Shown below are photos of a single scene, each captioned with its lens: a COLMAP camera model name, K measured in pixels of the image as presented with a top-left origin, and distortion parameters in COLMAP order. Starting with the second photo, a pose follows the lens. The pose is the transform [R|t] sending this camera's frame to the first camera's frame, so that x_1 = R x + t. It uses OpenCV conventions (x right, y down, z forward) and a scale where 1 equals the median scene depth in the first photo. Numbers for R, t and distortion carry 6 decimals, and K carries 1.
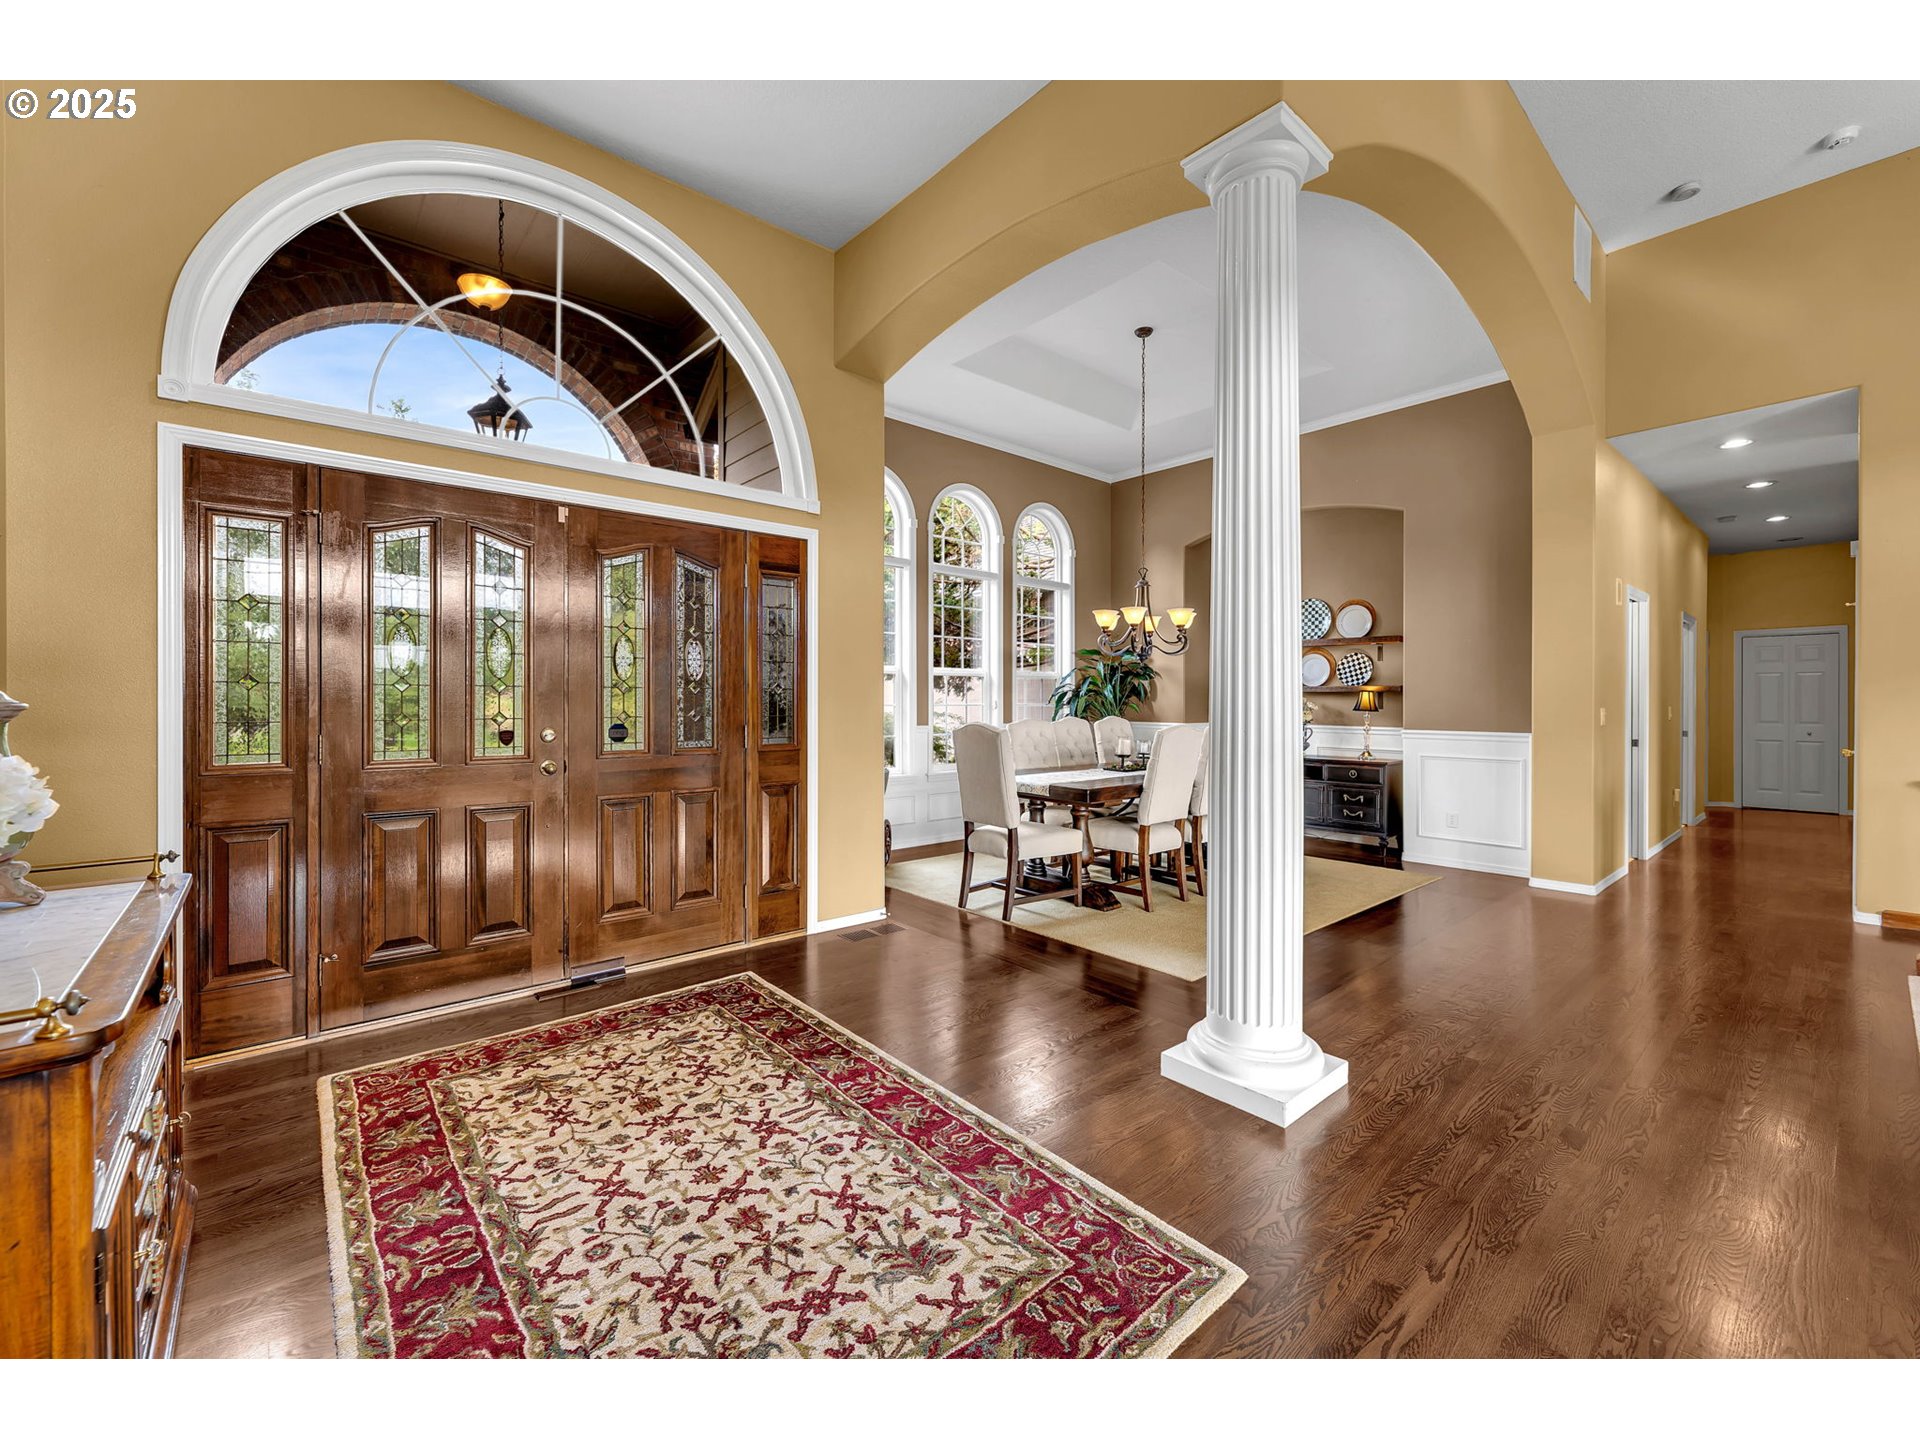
lens RADIAL K [[774.9, 0, 962.5], [0, 774.9, 704.8], [0, 0, 1]] dist [0.001154, 0.000315]
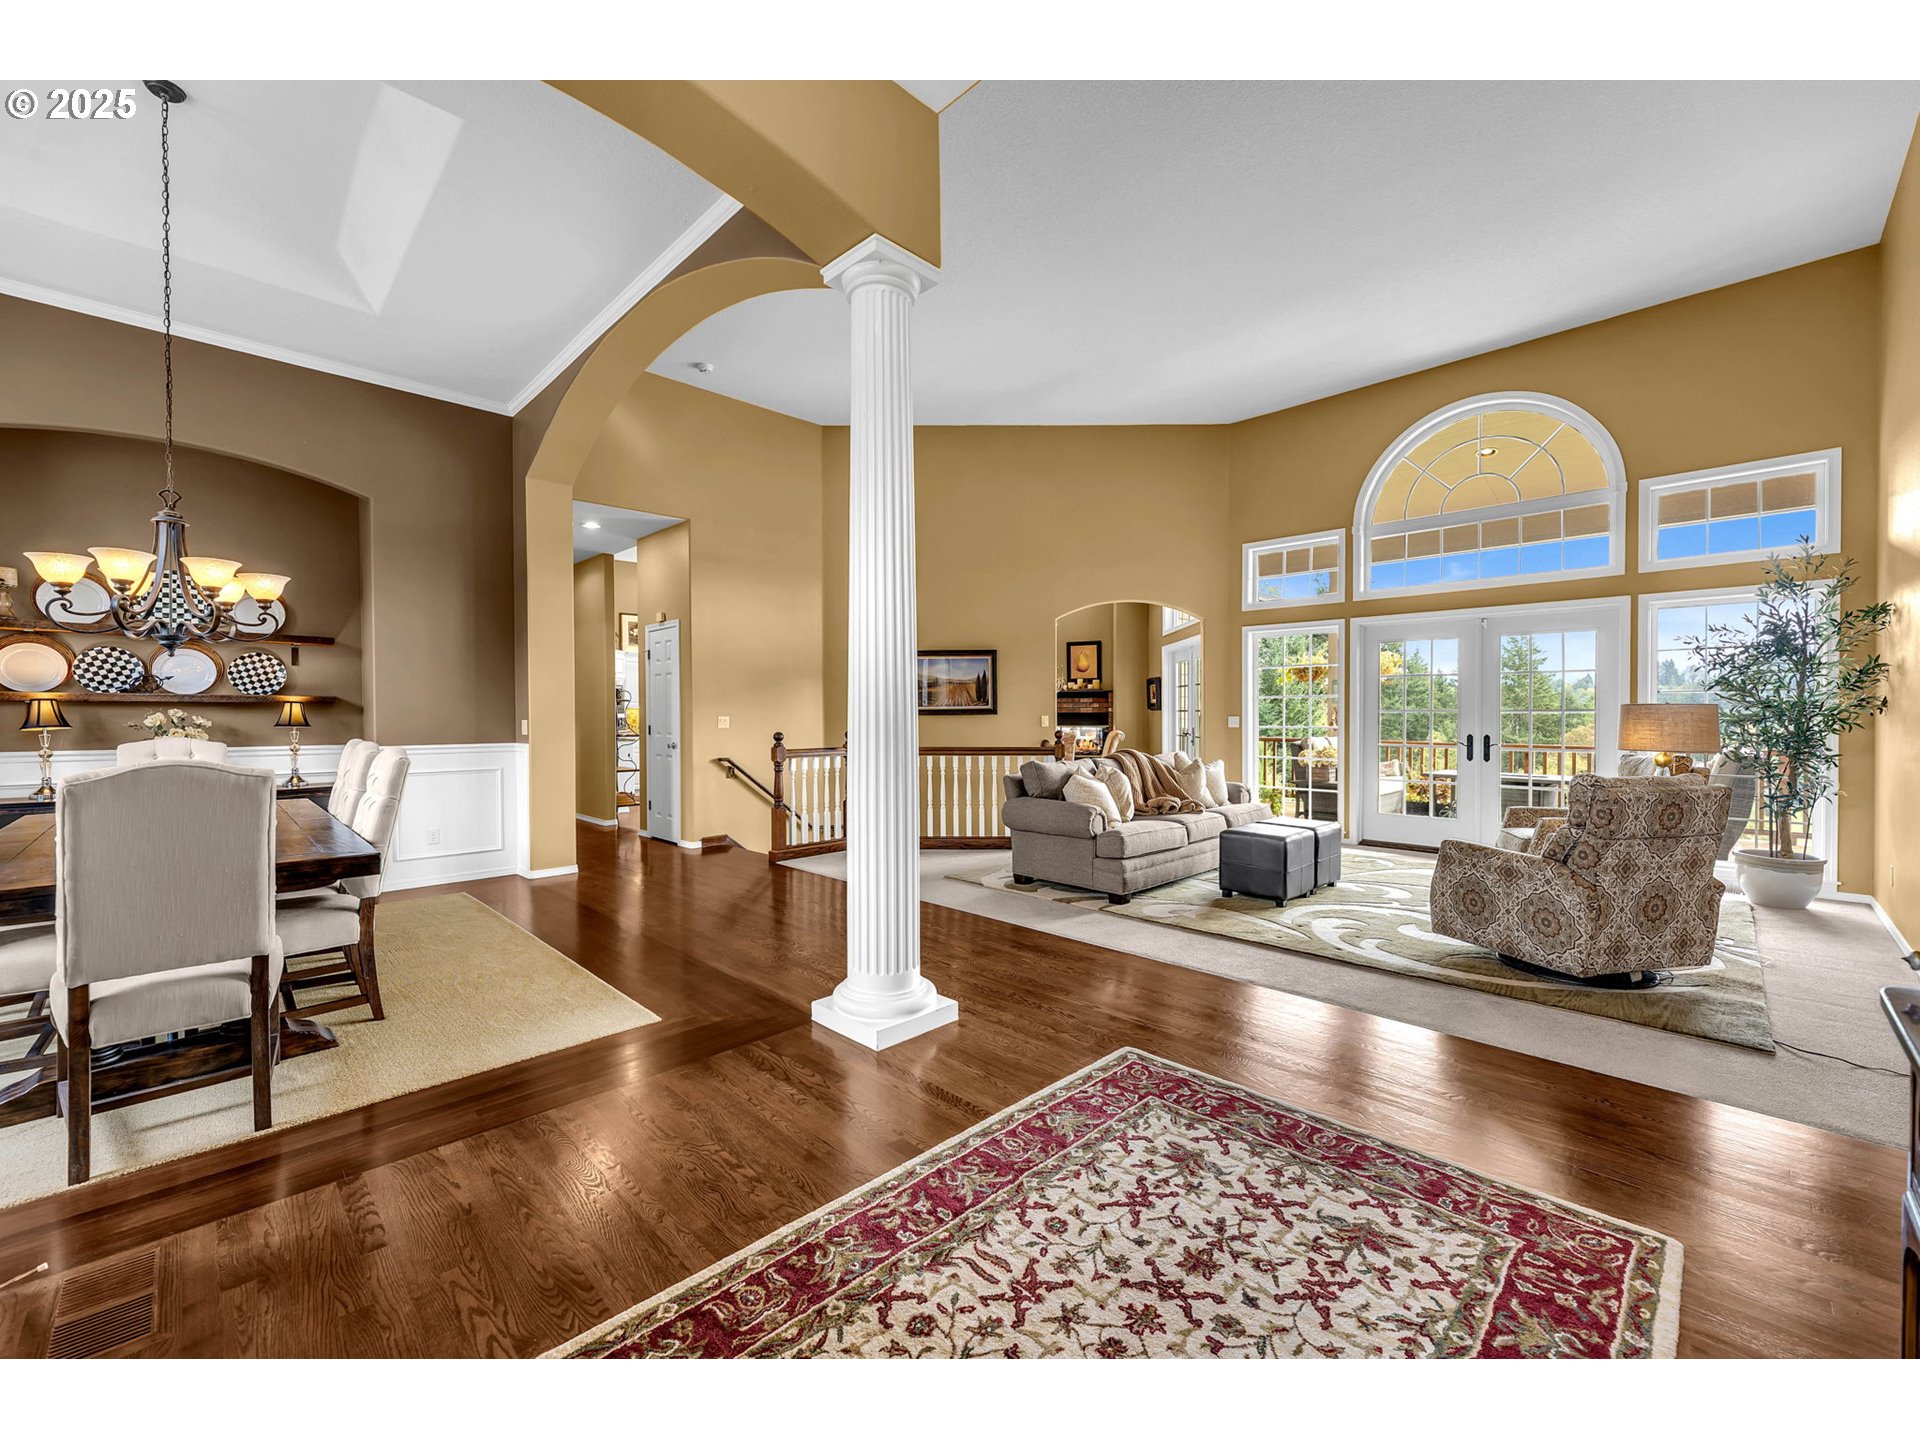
lens RADIAL K [[774.9, 0, 925.7], [0, 774.9, 733.0], [0, 0, 1]] dist [0.001154, 0.000315]
pose [[-0.044007, -0.028512, 0.998624, -1.012350], [0.006208, 0.999566, 0.028813, -0.014863], [-0.999012, 0.007467, -0.043810, 1.162399]]
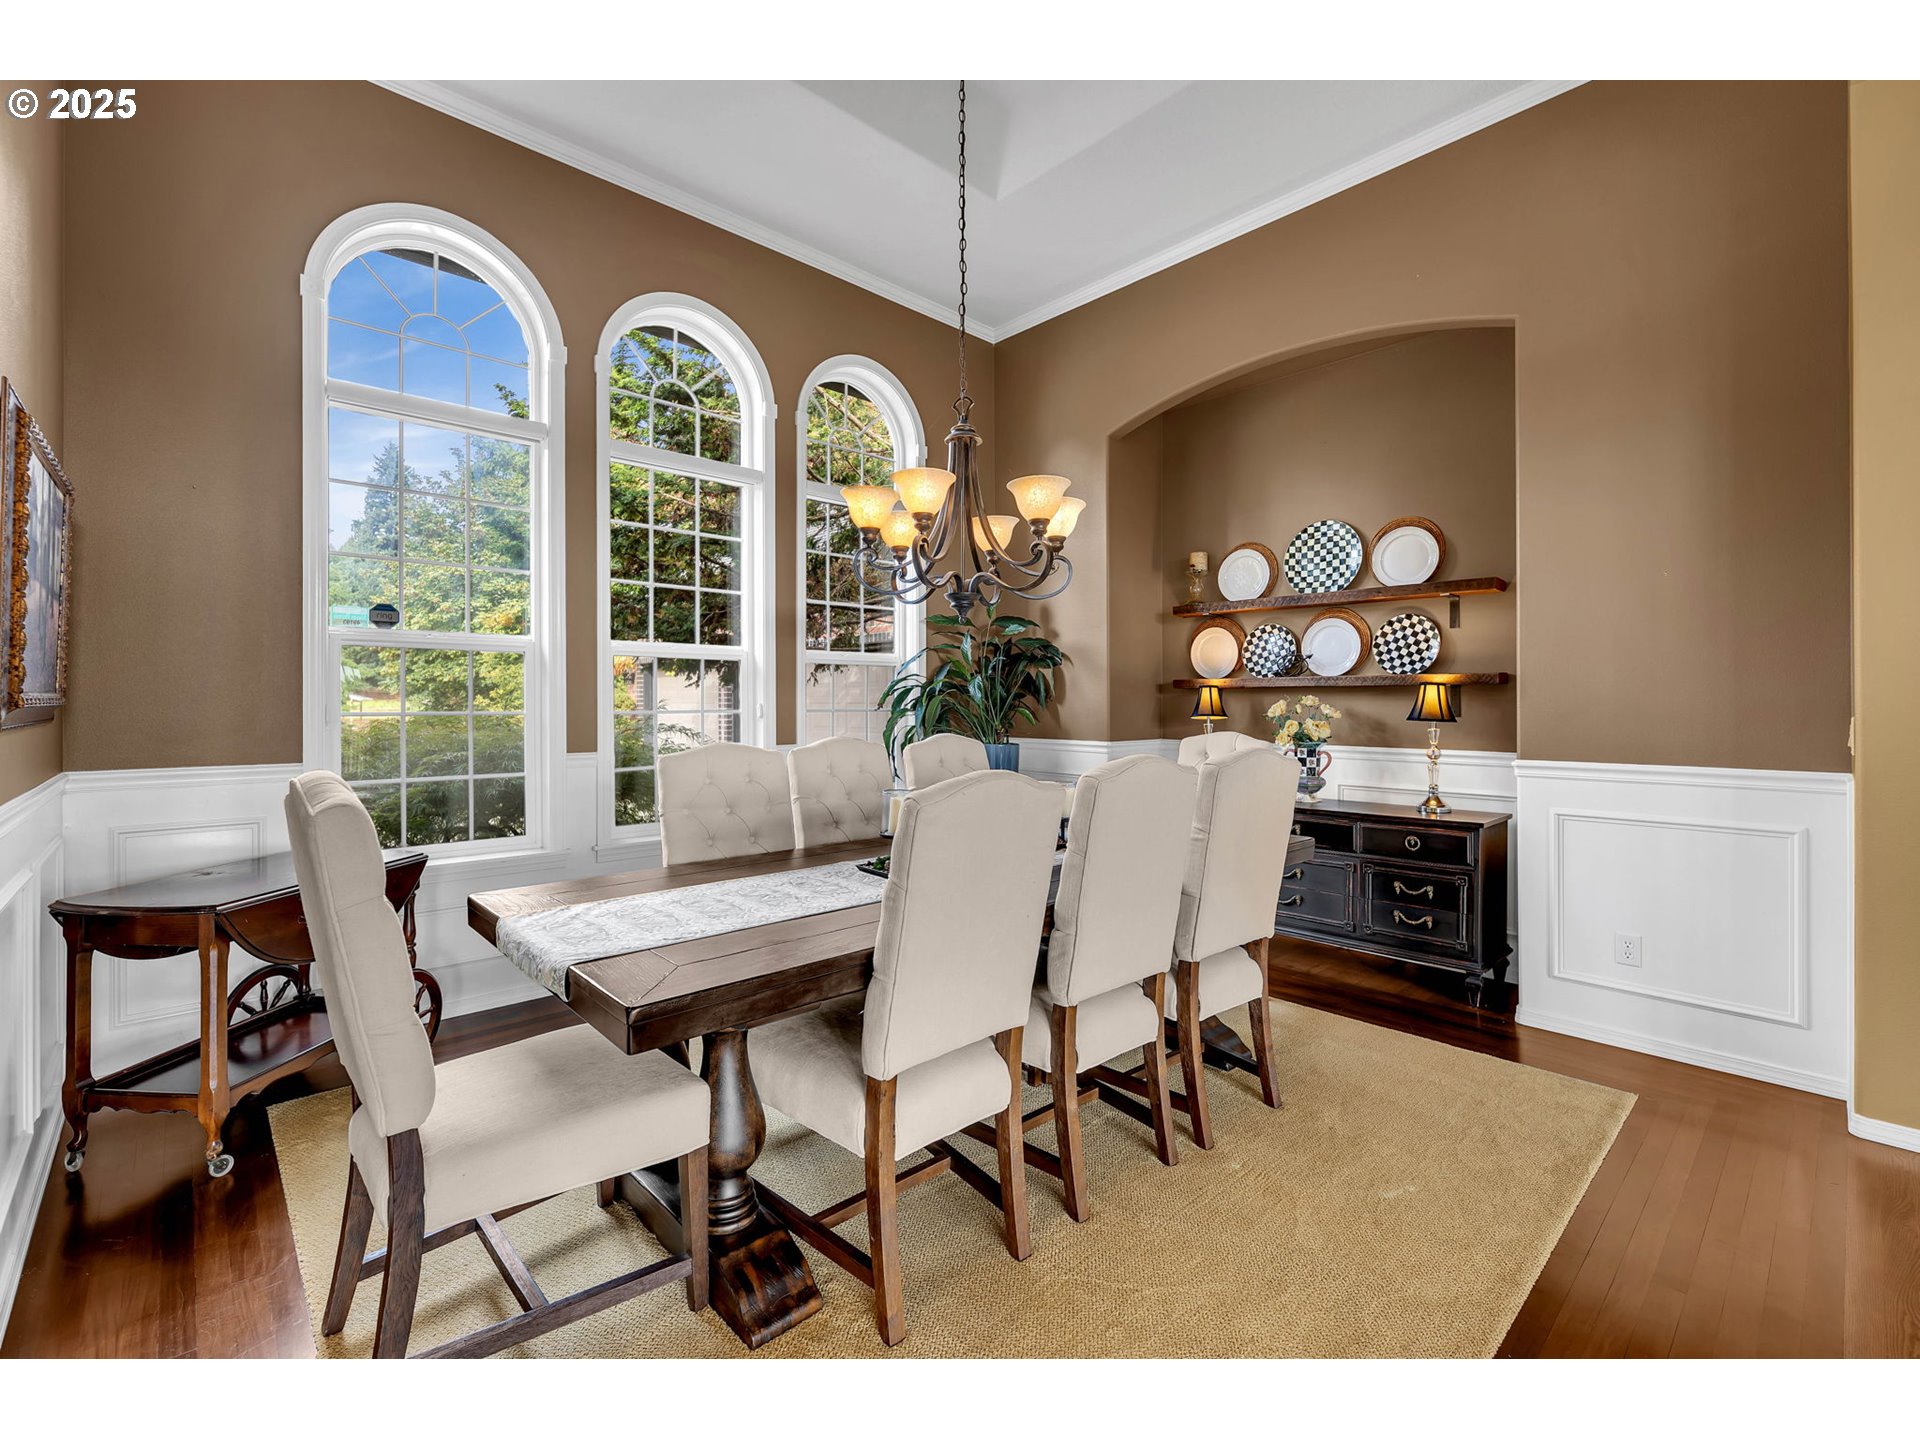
lens RADIAL K [[835.1, 0, 957.0], [0, 835.1, 703.9], [0, 0, 1]] dist [-0.001280, -0.000207]
pose [[0.999515, -0.001442, 0.031101, 0.550119], [0.001613, 0.999984, -0.005478, -0.004161], [-0.031092, 0.005525, 0.999501, 1.365618]]
